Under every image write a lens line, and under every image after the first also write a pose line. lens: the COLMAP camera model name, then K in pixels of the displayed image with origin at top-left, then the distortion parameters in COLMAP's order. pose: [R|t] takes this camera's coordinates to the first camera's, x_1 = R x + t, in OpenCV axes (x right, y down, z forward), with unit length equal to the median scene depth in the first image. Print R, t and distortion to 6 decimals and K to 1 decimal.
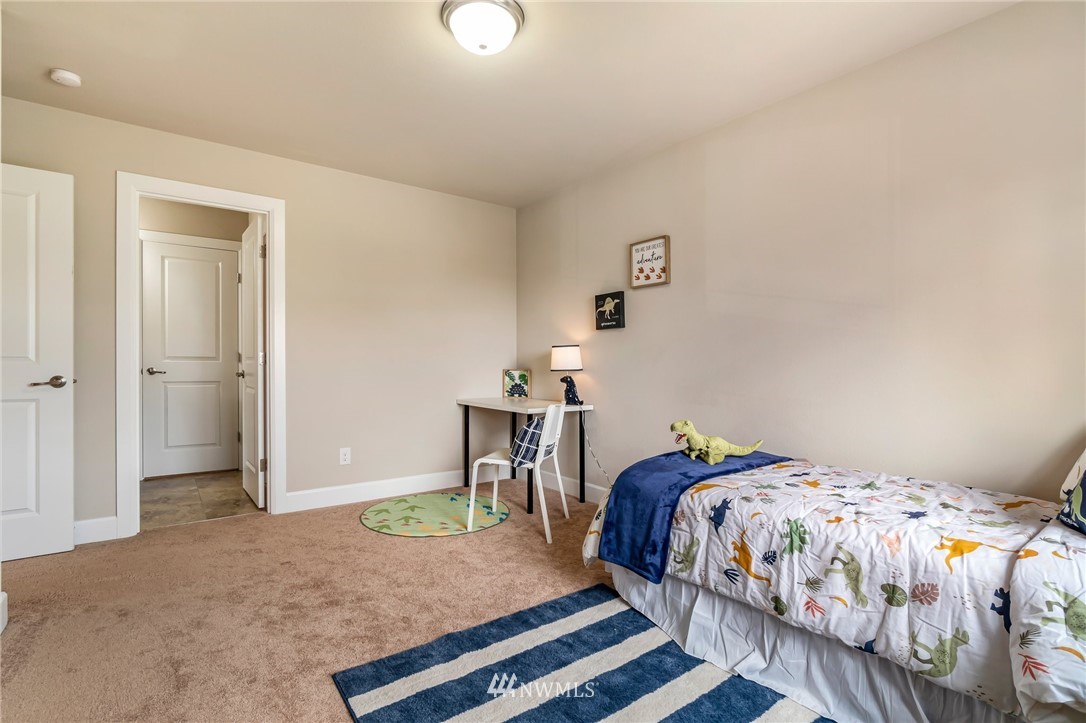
lens RADIAL K [[503.6, 0, 532.7], [0, 503.6, 368.9], [0, 0, 1]] dist [-0.009429, 0.002336]
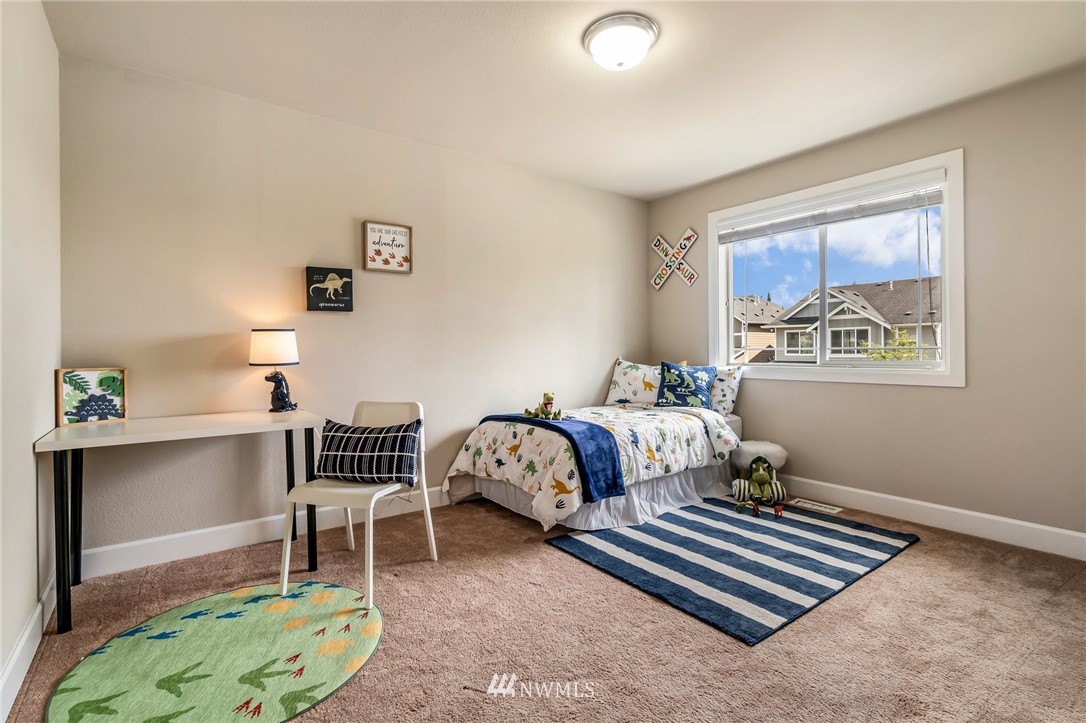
lens RADIAL K [[503.6, 0, 531.3], [0, 503.6, 350.9], [0, 0, 1]] dist [-0.009429, 0.002336]
pose [[0.006699, -0.008797, 0.999939, -0.711438], [0.021540, 0.999731, 0.008651, -0.015352], [-0.999746, 0.021480, 0.006886, 0.707081]]
